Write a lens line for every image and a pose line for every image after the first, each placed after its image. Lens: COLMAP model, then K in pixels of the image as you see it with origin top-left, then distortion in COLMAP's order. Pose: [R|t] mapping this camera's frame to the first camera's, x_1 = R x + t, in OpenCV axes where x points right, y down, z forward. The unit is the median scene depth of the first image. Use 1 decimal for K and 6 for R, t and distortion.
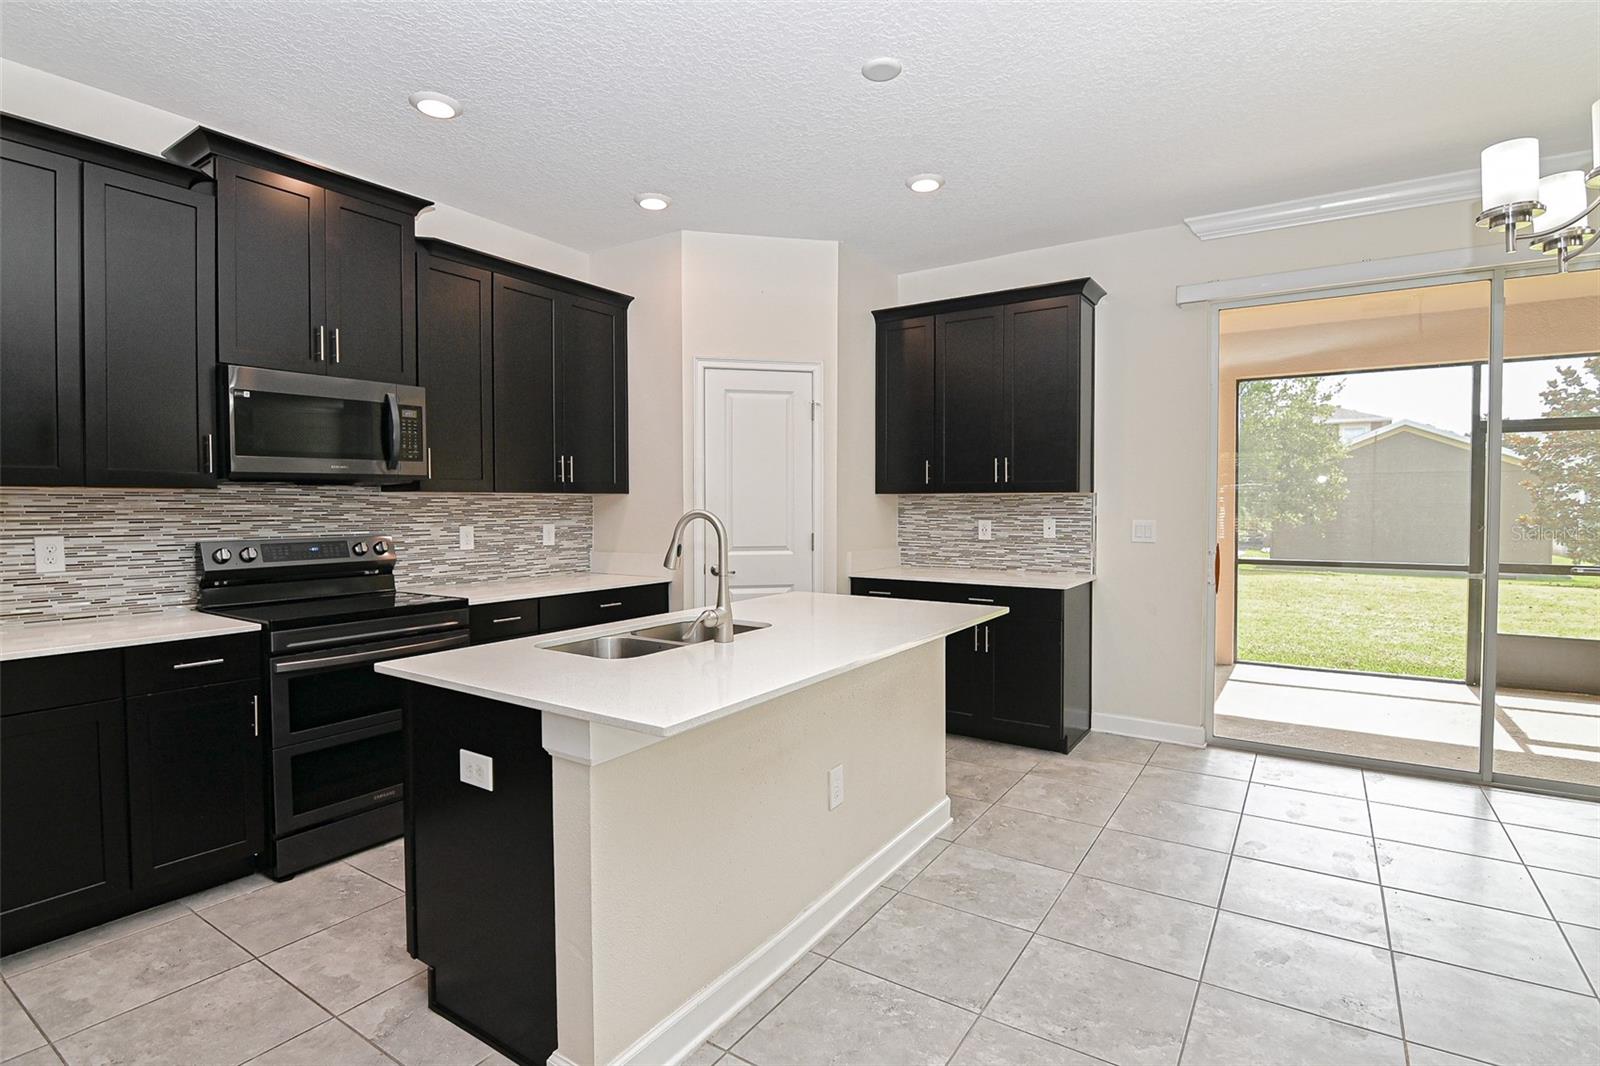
lens RADIAL K [[792.3, 0, 794.6], [0, 792.3, 494.2], [0, 0, 1]] dist [-0.001737, -0.031647]
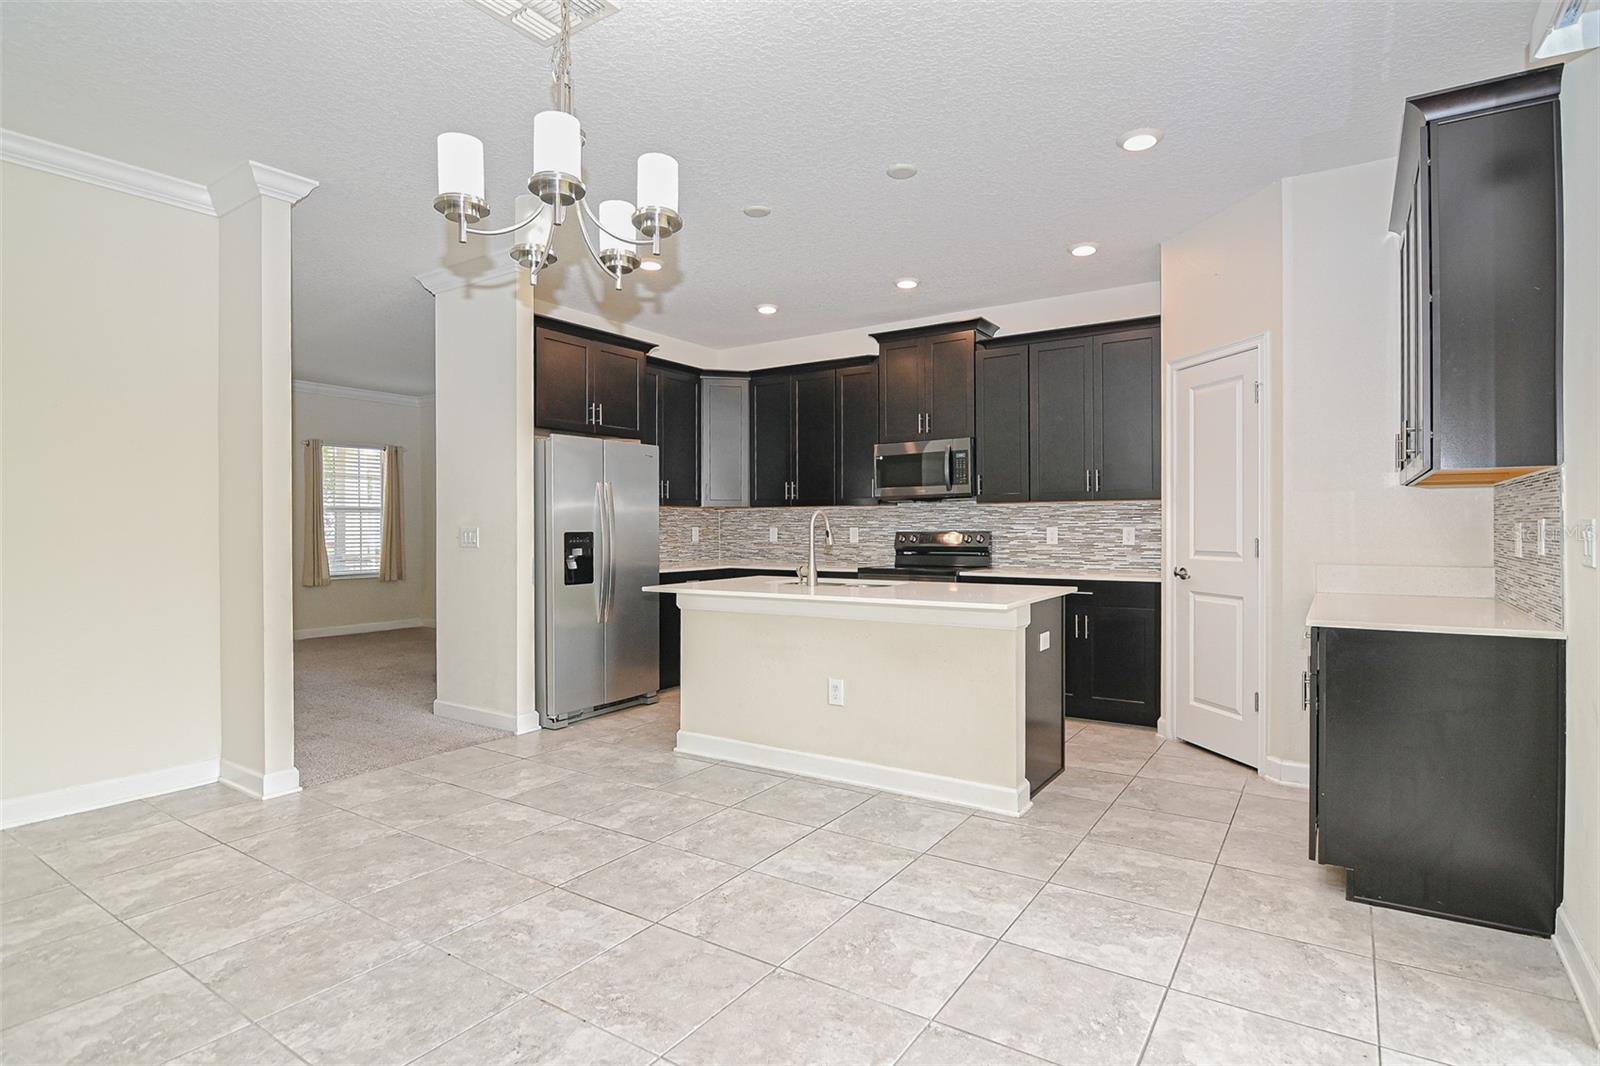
lens RADIAL K [[794.6, 0, 803.5], [0, 794.6, 529.1], [0, 0, 1]] dist [-0.004081, -0.012749]
pose [[0.016101, 0.018759, -0.999694, 1.014550], [0.024941, 0.999505, 0.019157, 0.007328], [0.999559, -0.025242, 0.015625, 0.586949]]
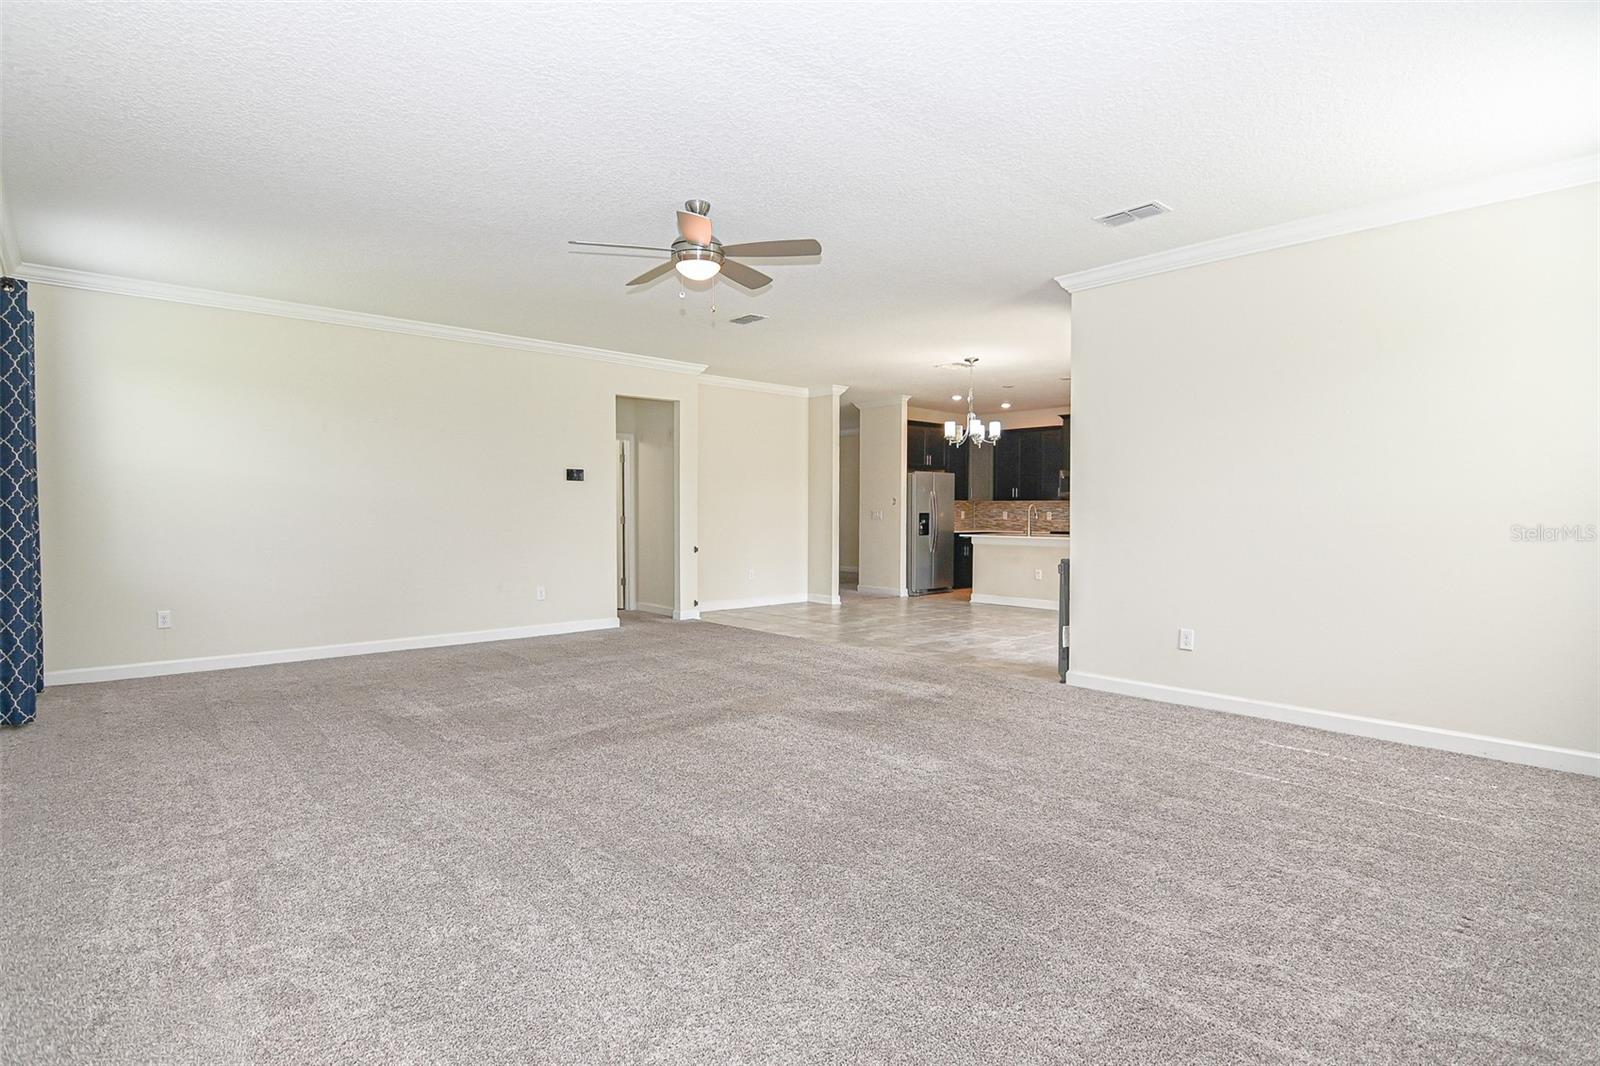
lens RADIAL K [[794.6, 0, 803.5], [0, 794.6, 529.1], [0, 0, 1]] dist [-0.004081, -0.012749]
pose [[-0.232236, 0.036007, -0.971993, 2.760668], [0.023807, 0.999226, 0.031328, -0.016434], [0.972368, -0.015864, -0.232914, 0.496775]]
